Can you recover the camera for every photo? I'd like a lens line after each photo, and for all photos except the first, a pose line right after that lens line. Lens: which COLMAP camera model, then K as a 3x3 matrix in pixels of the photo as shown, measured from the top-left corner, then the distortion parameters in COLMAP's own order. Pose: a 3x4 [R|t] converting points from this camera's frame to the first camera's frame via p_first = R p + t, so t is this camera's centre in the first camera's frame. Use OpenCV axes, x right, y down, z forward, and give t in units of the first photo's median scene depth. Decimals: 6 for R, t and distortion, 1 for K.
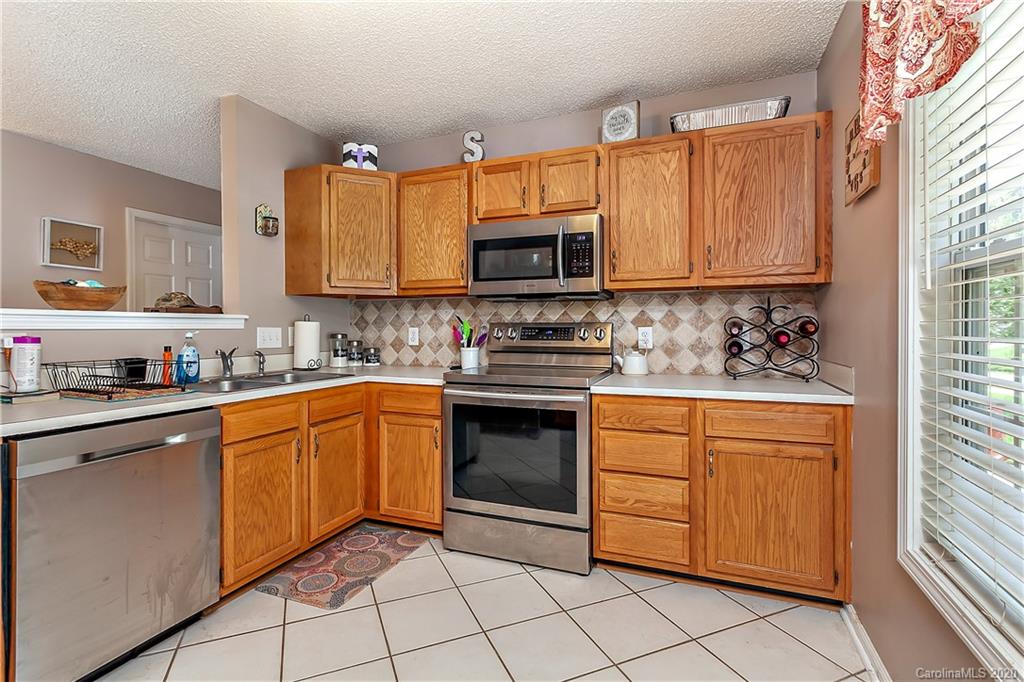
lens RADIAL K [[492.8, 0, 513.0], [0, 492.8, 332.1], [0, 0, 1]] dist [-0.003015, 0.000209]
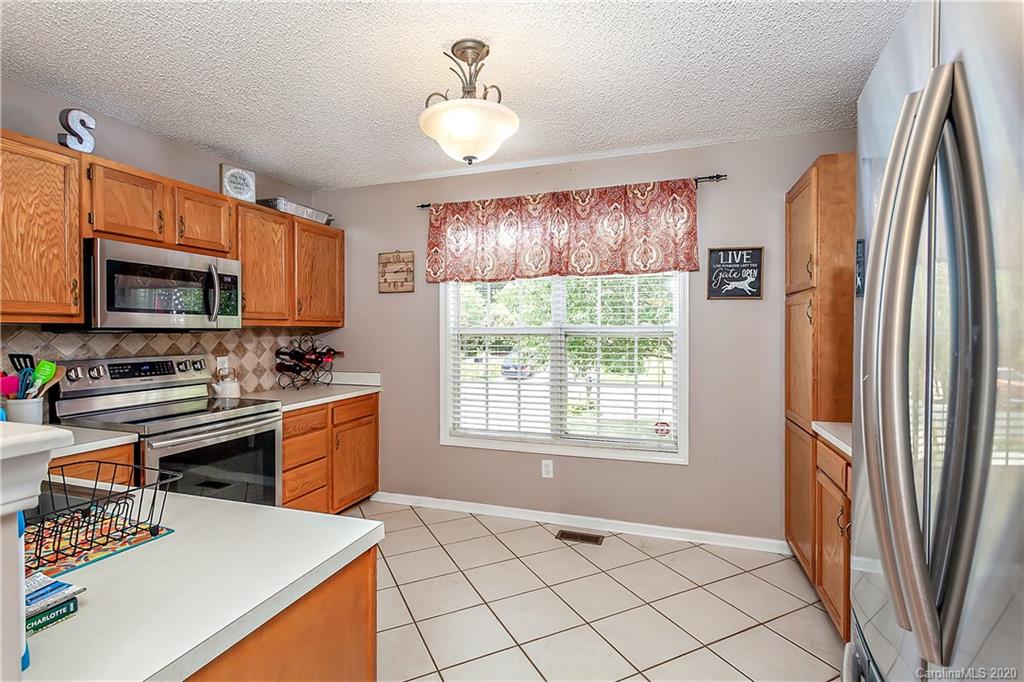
lens RADIAL K [[492.8, 0, 512.5], [0, 492.8, 336.7], [0, 0, 1]] dist [-0.003015, 0.000209]
pose [[-0.057067, -0.012604, 0.998291, -0.947307], [0.006857, 0.999892, 0.013017, -0.068914], [-0.998347, 0.007588, -0.056974, 0.405548]]
